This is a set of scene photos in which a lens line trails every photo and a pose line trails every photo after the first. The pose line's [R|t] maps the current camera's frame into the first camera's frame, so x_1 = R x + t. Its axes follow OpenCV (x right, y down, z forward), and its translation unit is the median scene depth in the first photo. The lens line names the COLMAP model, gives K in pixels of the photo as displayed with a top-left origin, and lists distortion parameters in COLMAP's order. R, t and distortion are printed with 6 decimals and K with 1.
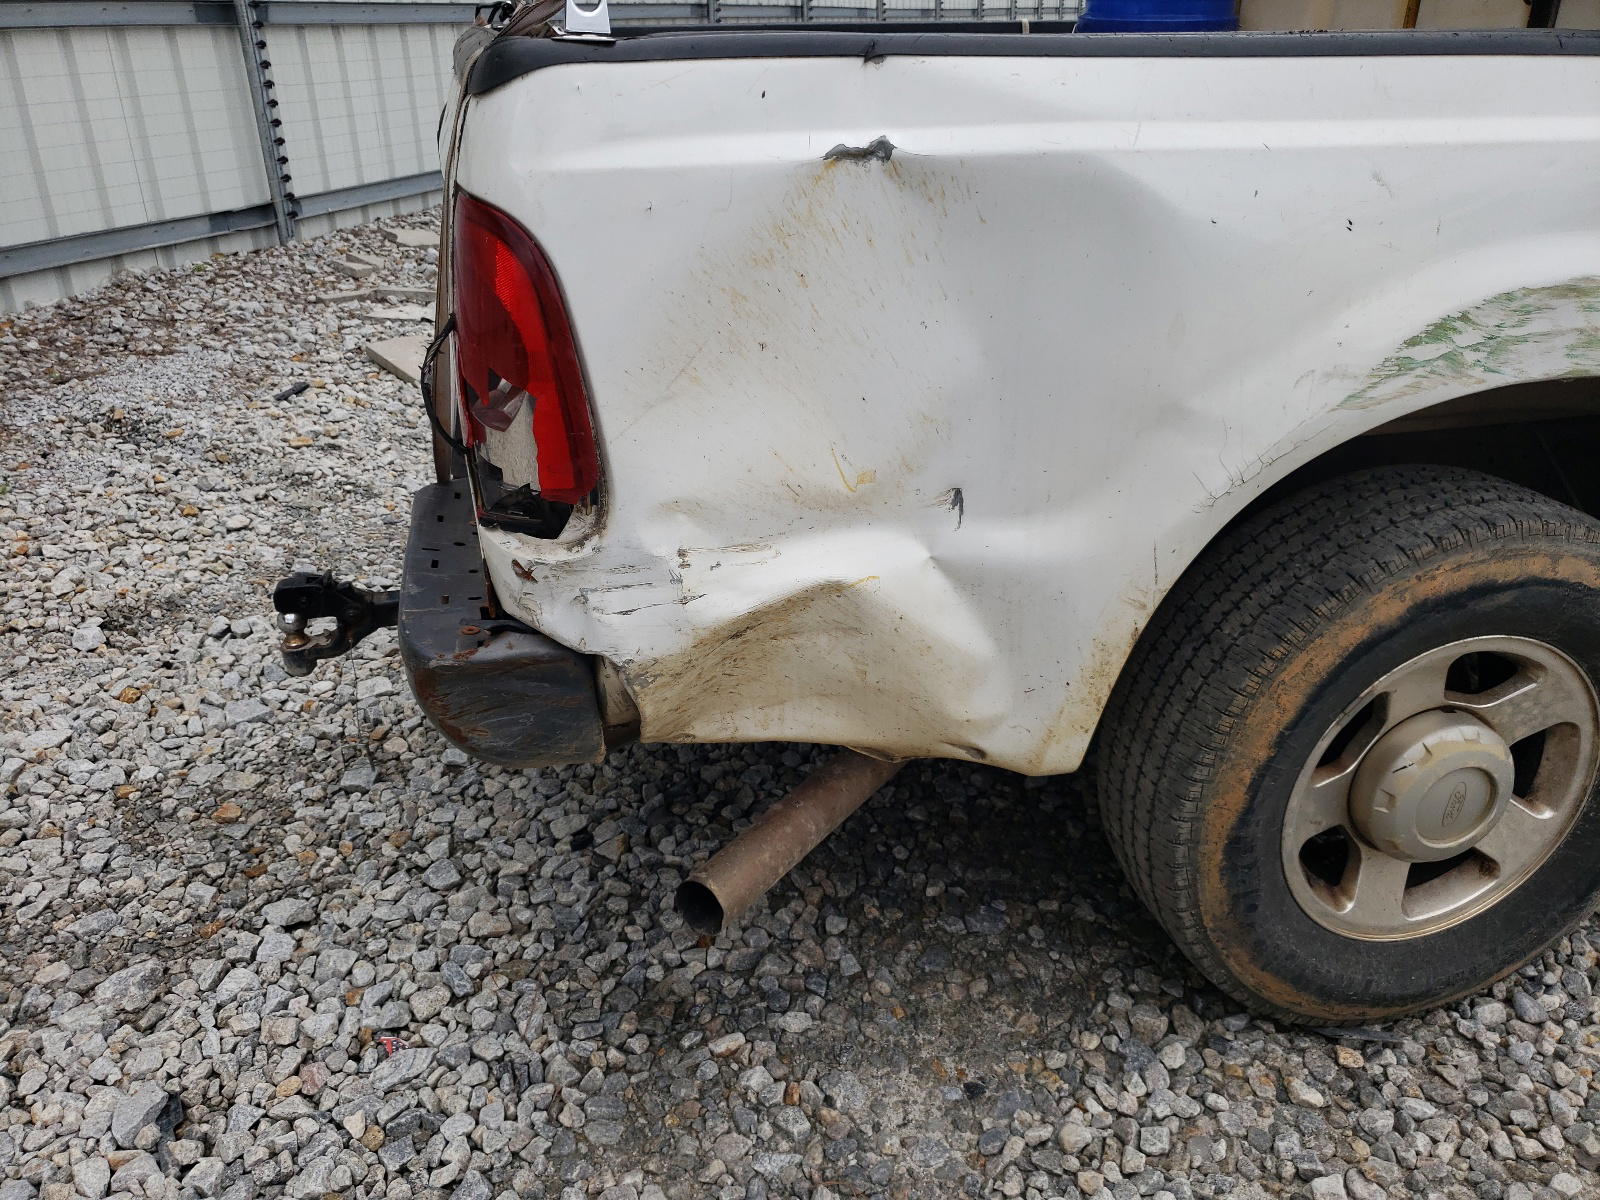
lens RADIAL K [[1264.8, 0, 804.7], [0, 1264.8, 610.1], [0, 0, 1]] dist [0.024376, -0.013913]
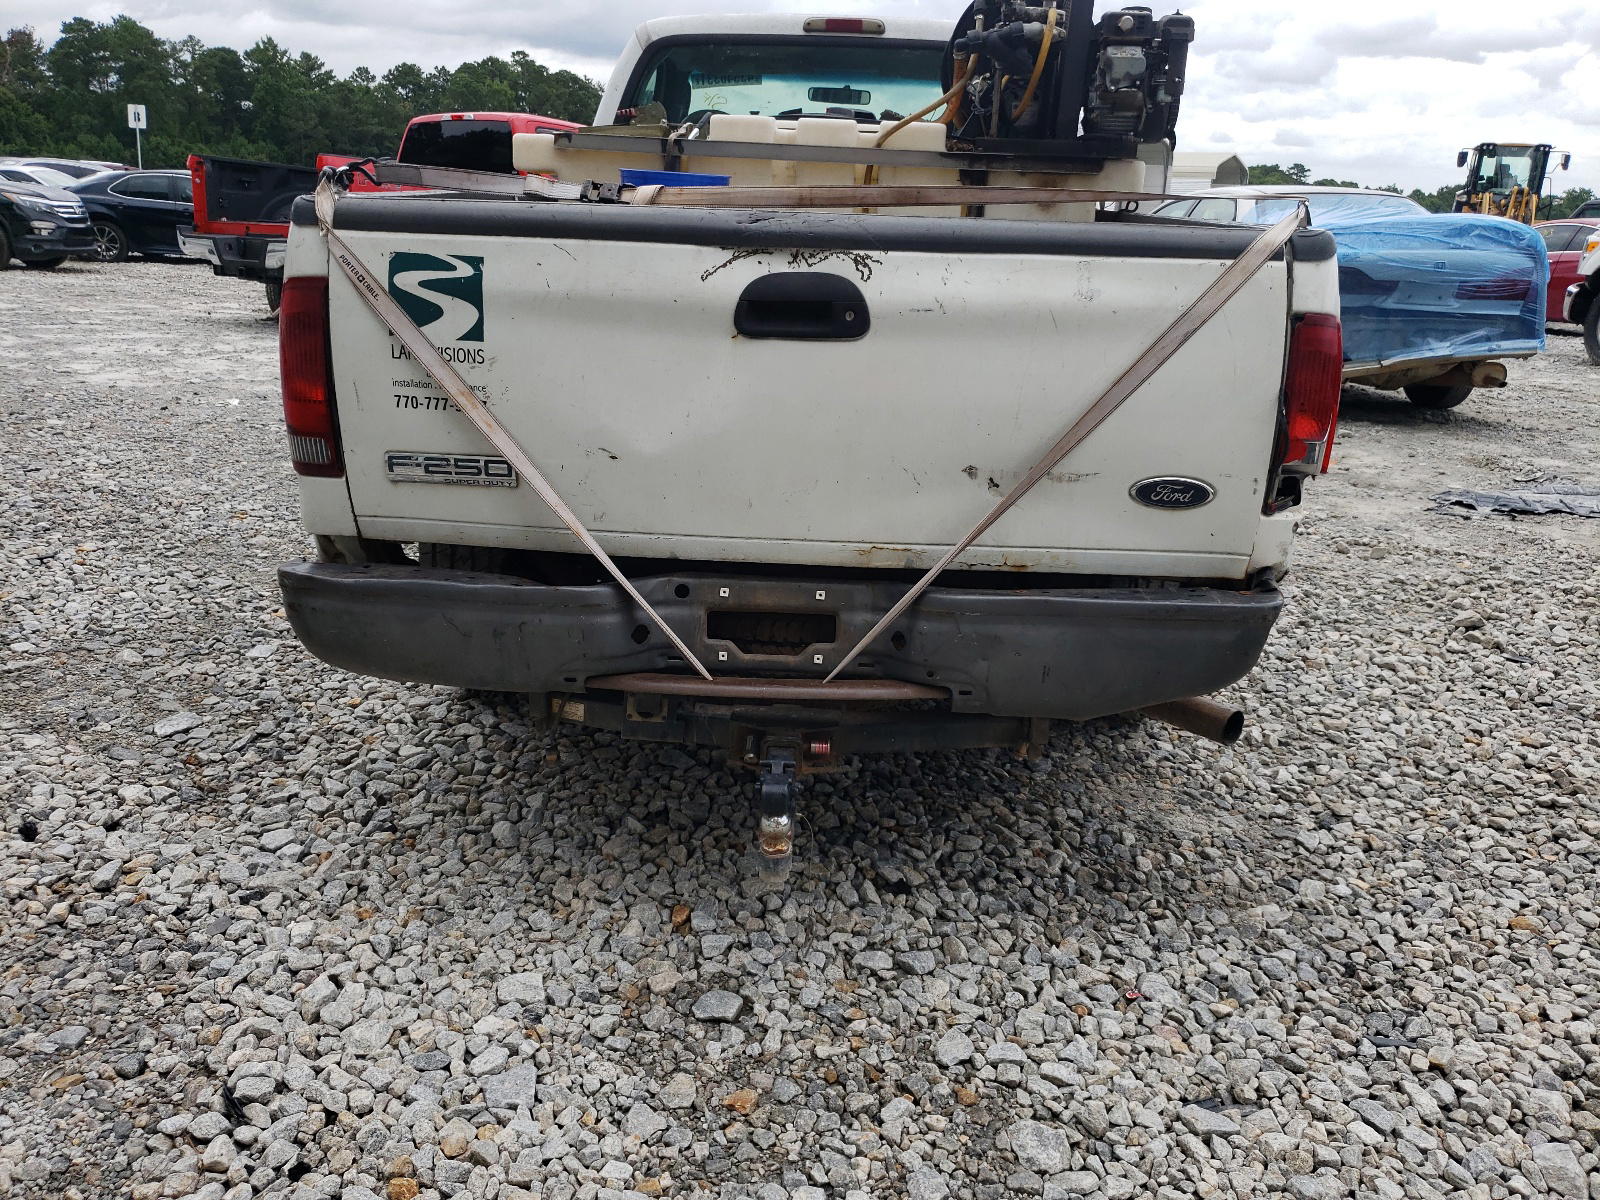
lens RADIAL K [[1264.8, 0, 792.0], [0, 1264.8, 596.8], [0, 0, 1]] dist [0.024376, -0.013913]
pose [[0.265775, -0.287458, 0.920180, -1.777795], [0.382357, 0.907654, 0.173109, -0.442062], [-0.884967, 0.305829, 0.351144, 0.897469]]
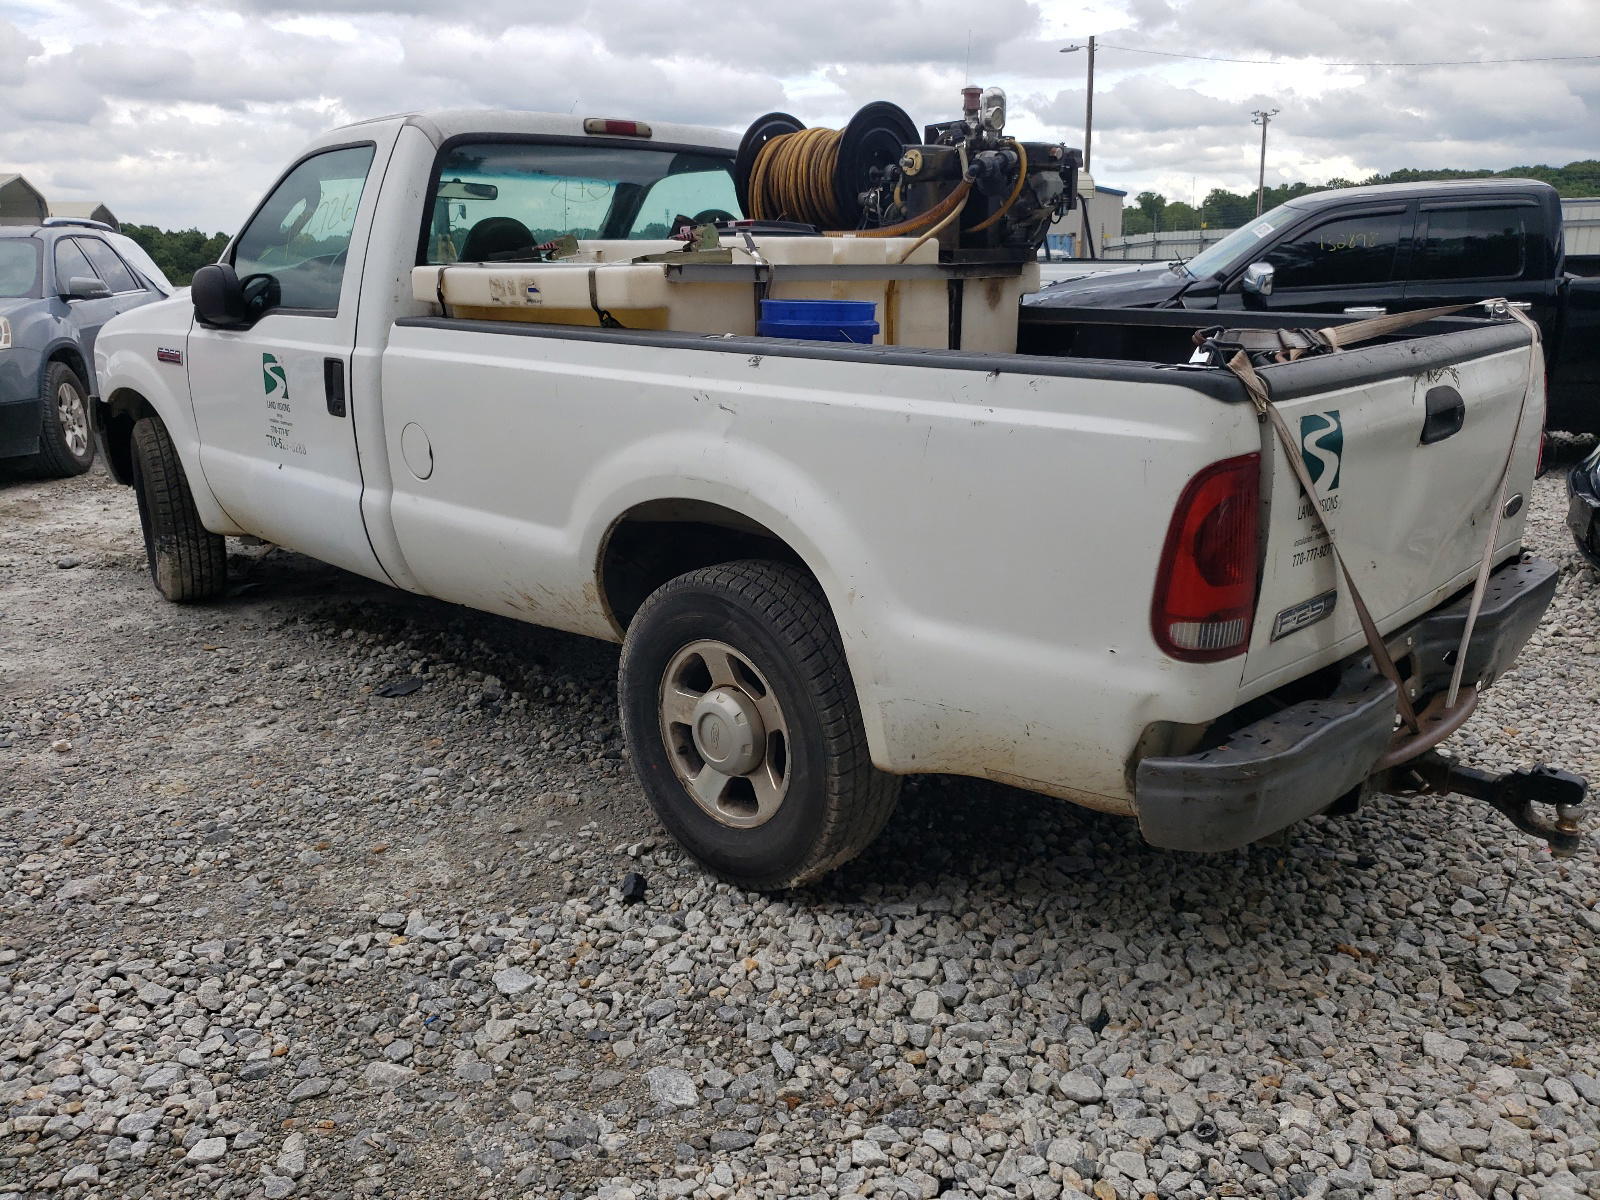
lens RADIAL K [[1264.8, 0, 789.2], [0, 1264.8, 600.7], [0, 0, 1]] dist [0.024376, -0.013913]
pose [[-0.549868, -0.222028, 0.805201, -1.360590], [0.364442, 0.803640, 0.470473, -1.448384], [-0.751550, 0.552147, -0.360979, 2.761926]]
